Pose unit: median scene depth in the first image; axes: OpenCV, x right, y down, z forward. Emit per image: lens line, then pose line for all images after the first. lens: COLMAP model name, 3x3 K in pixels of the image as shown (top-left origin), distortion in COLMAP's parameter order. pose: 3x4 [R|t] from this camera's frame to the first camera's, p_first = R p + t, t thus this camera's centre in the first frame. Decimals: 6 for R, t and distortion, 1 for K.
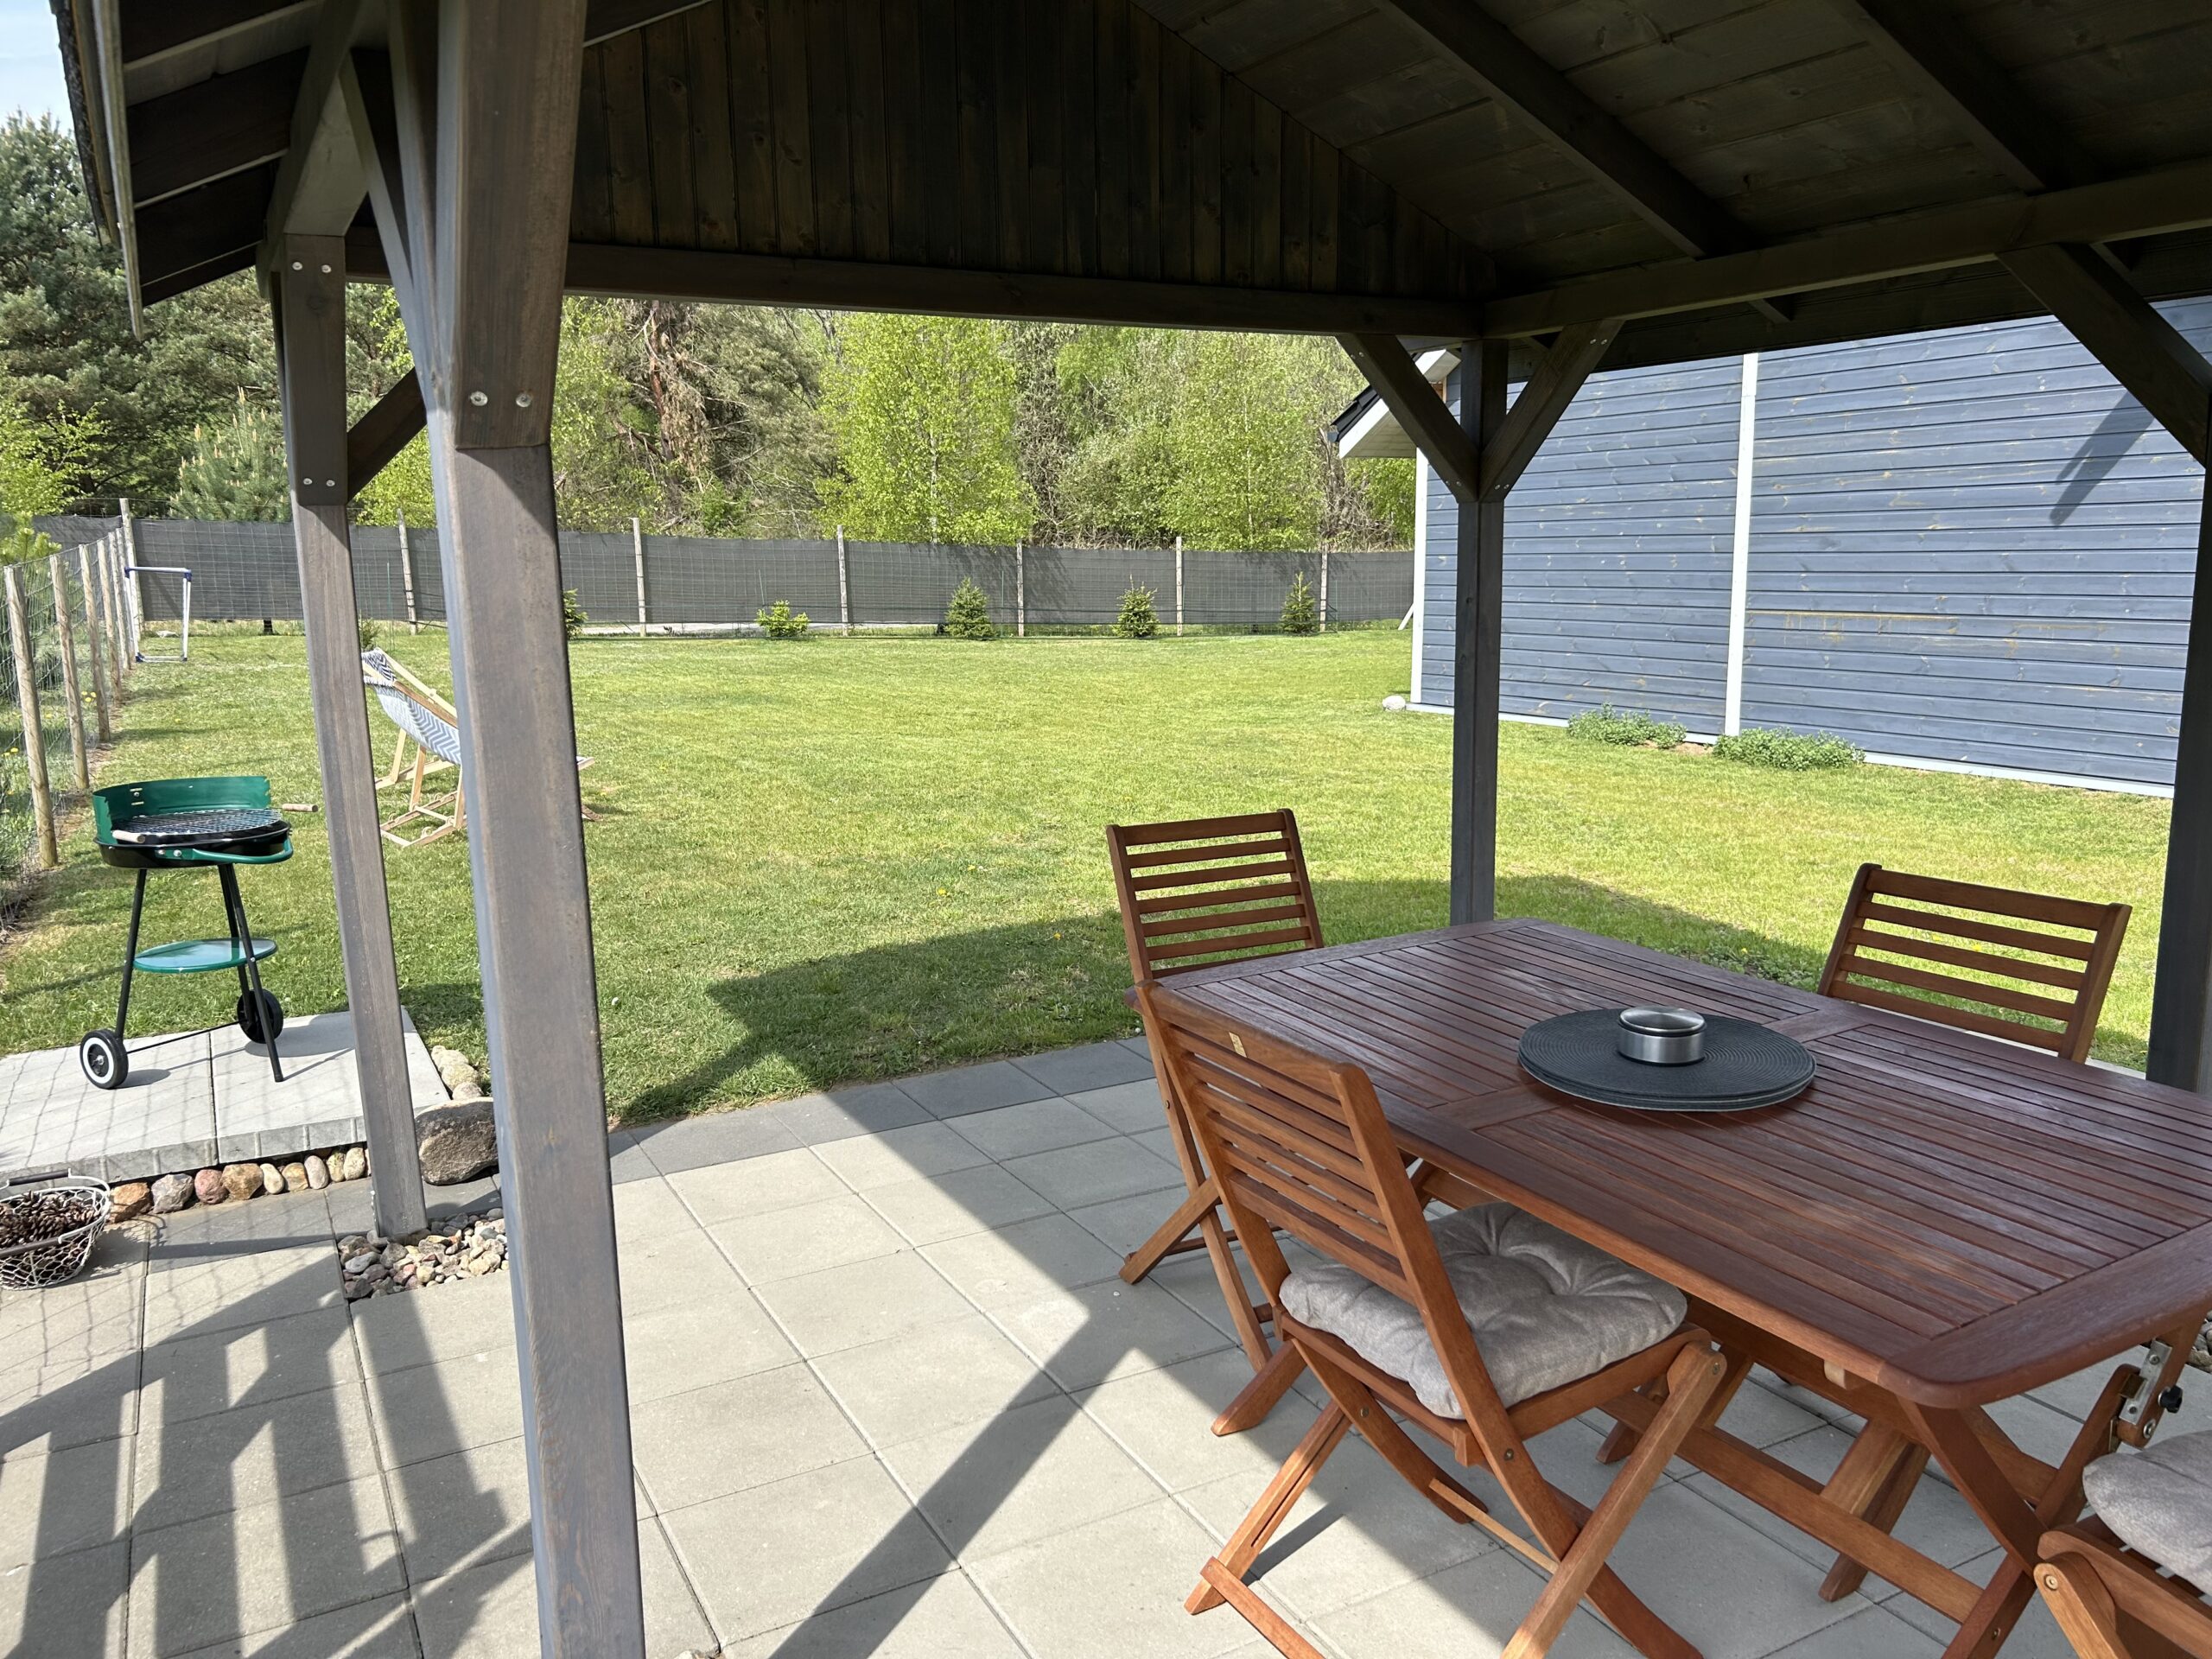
lens RADIAL K [[1653.5, 0, 1101.3], [0, 1653.5, 845.6], [0, 0, 1]] dist [0.072951, -0.066875]
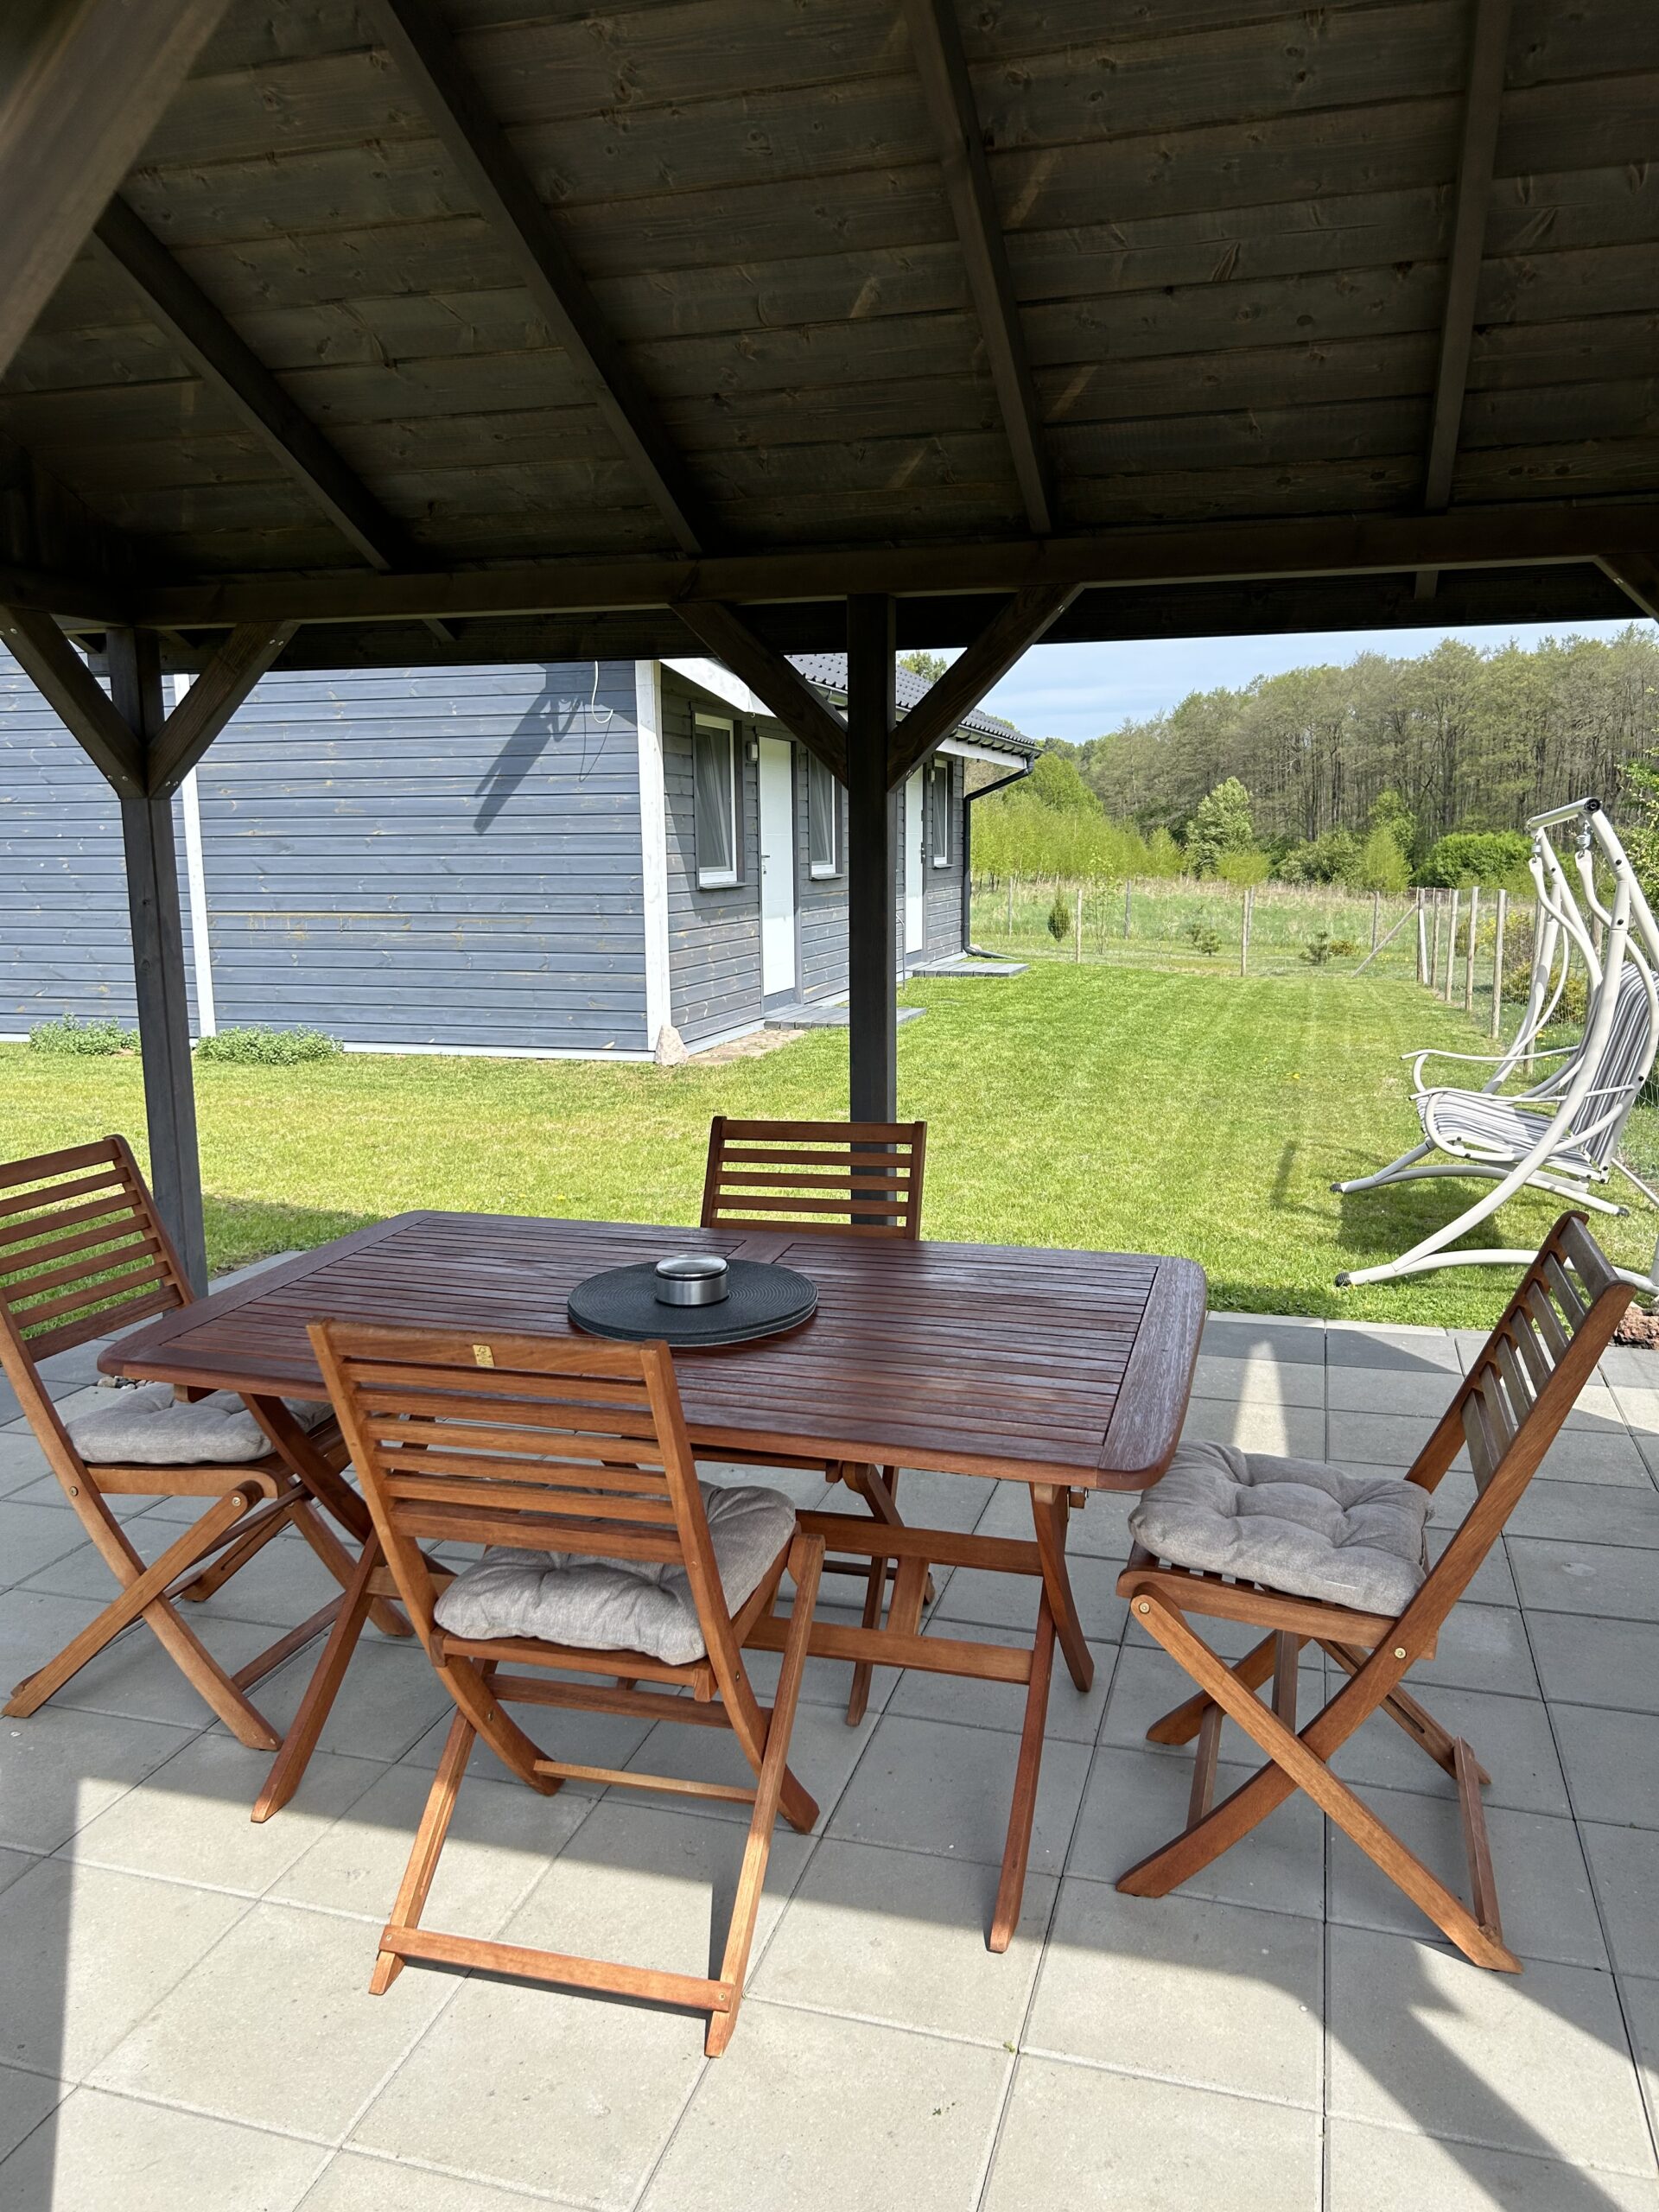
lens RADIAL K [[1671.6, 0, 808.3], [0, 1671.6, 1120.5], [0, 0, 1]] dist [0.046242, -0.042260]
pose [[0.713605, -0.112888, 0.691393, -0.196631], [0.125490, 0.991566, 0.032378, -0.010197], [-0.689217, 0.063658, 0.721753, 0.070728]]
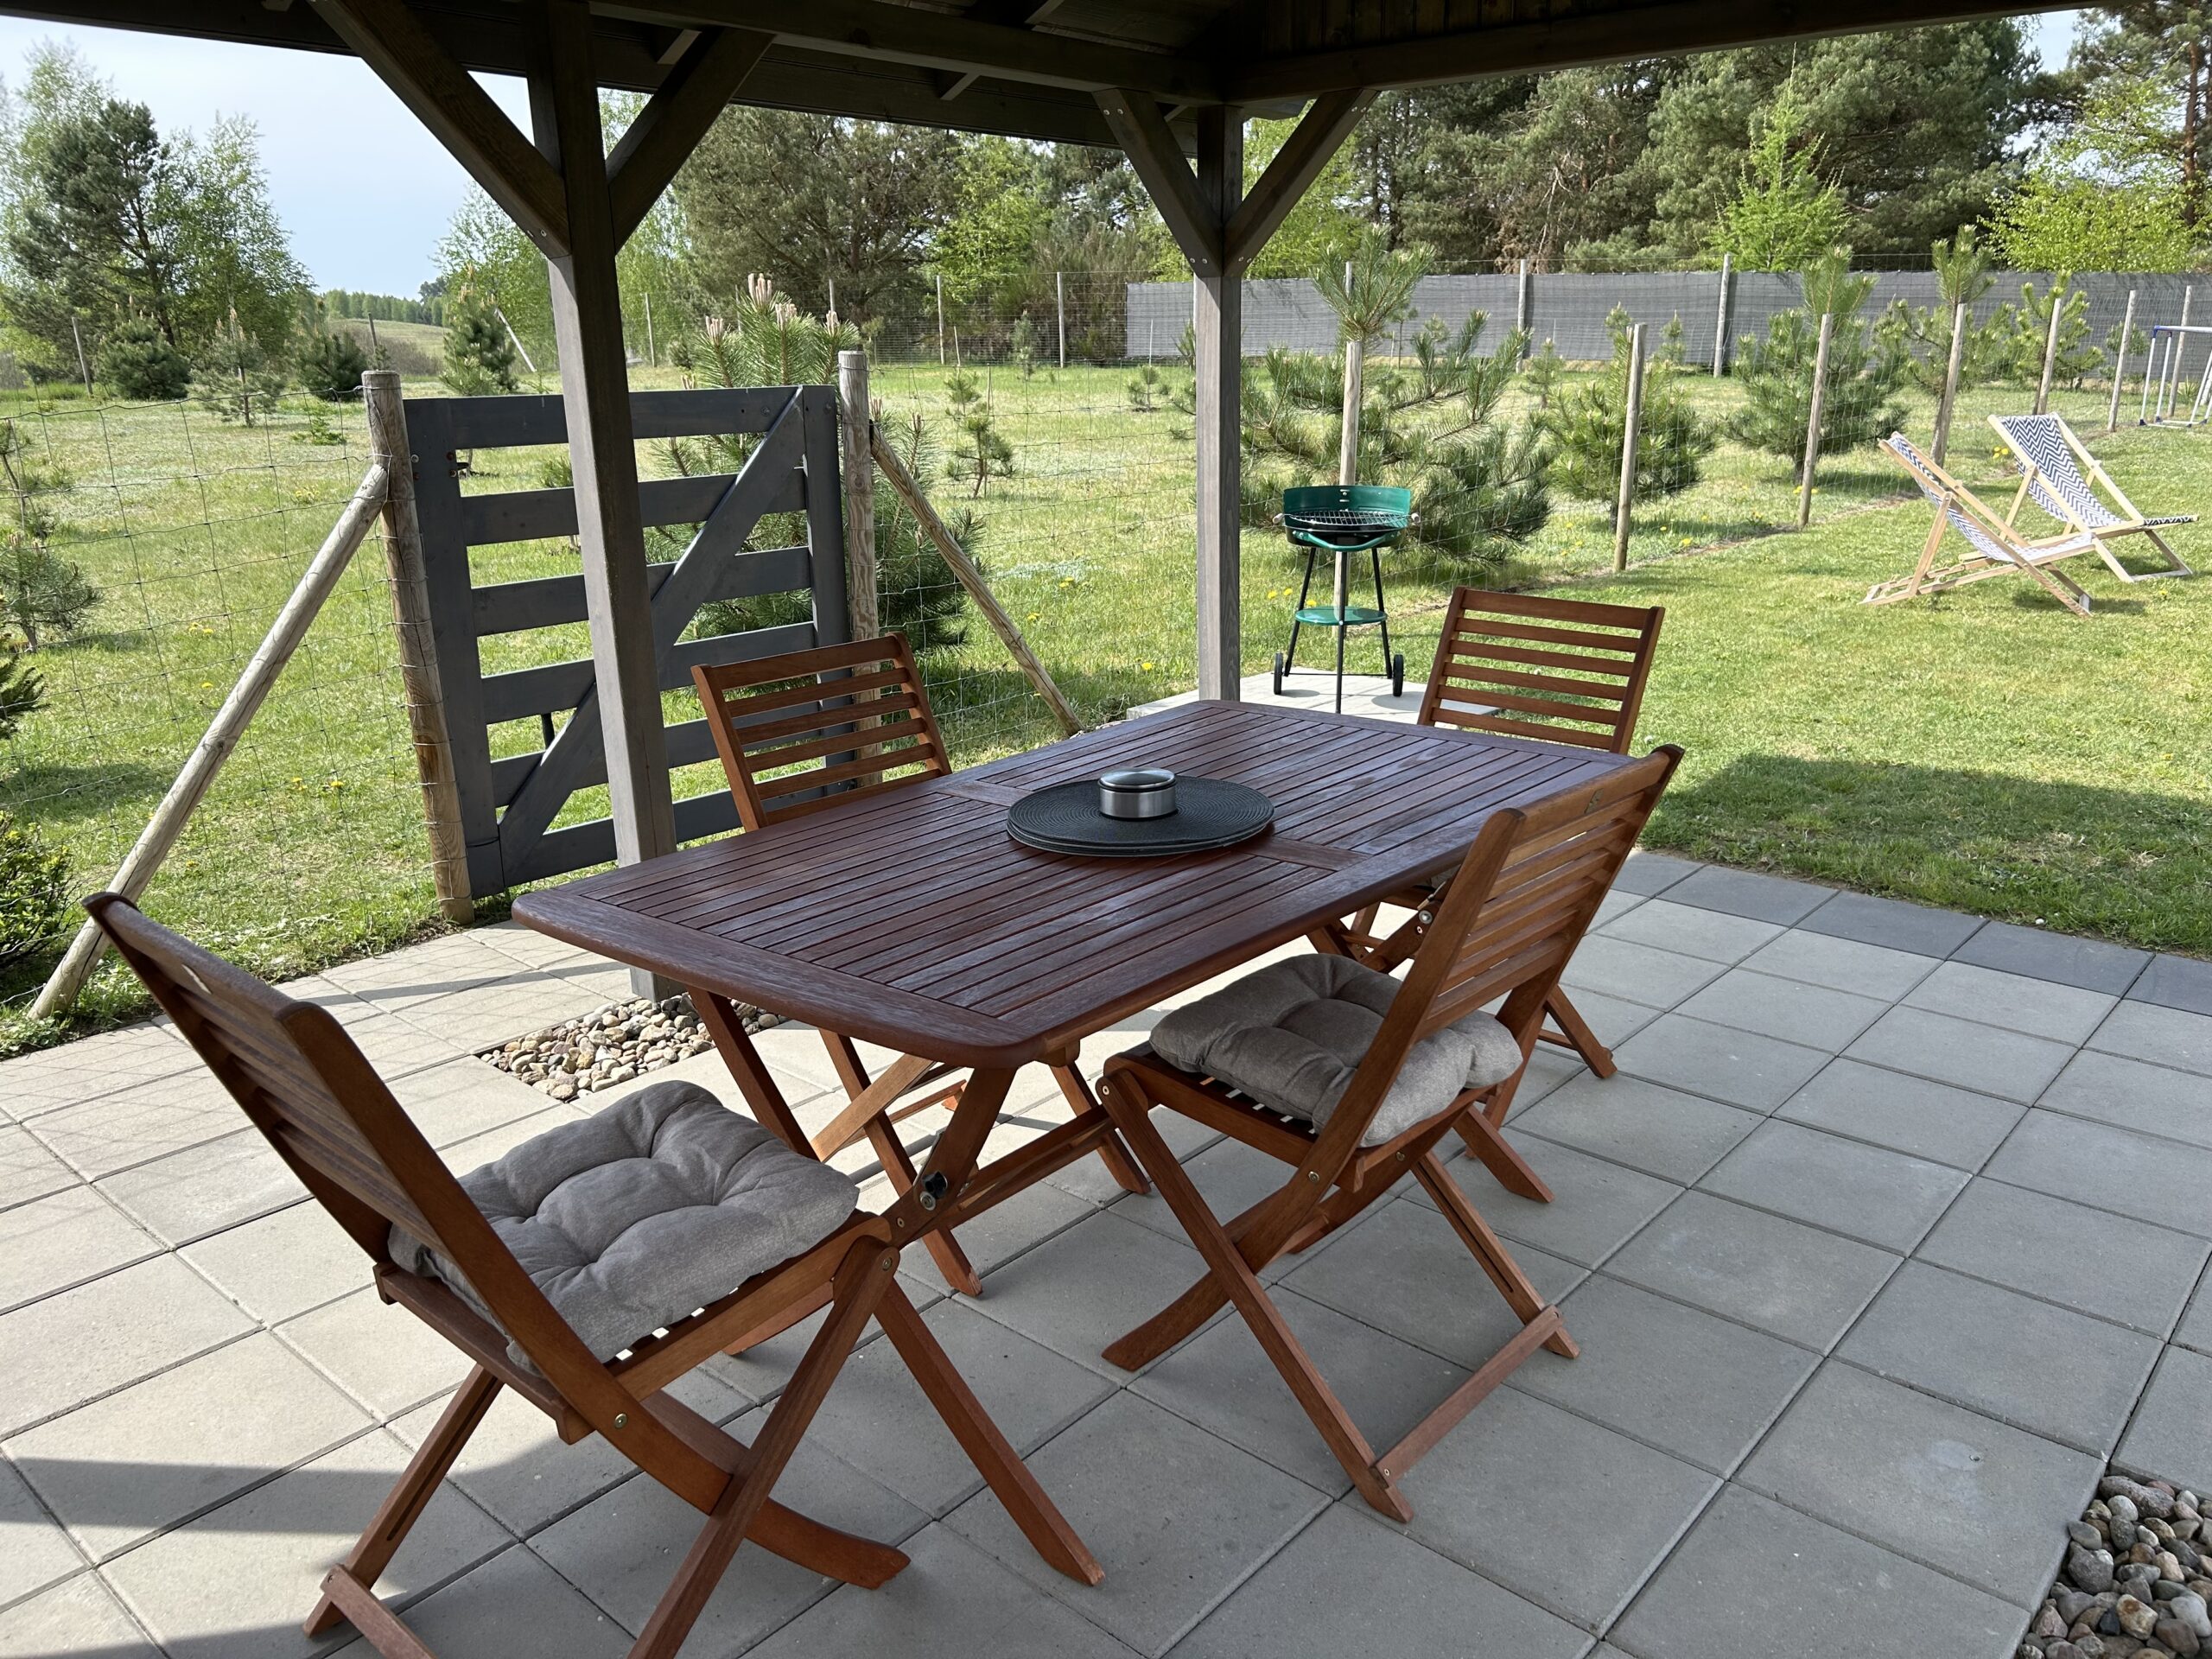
lens RADIAL K [[1671.6, 0, 1100.7], [0, 1671.6, 840.3], [0, 0, 1]] dist [0.046242, -0.042260]
pose [[0.342398, 0.282258, -0.896155, 0.676568], [-0.161570, 0.957288, 0.239781, -0.055783], [0.925559, 0.062692, 0.373378, 0.314878]]
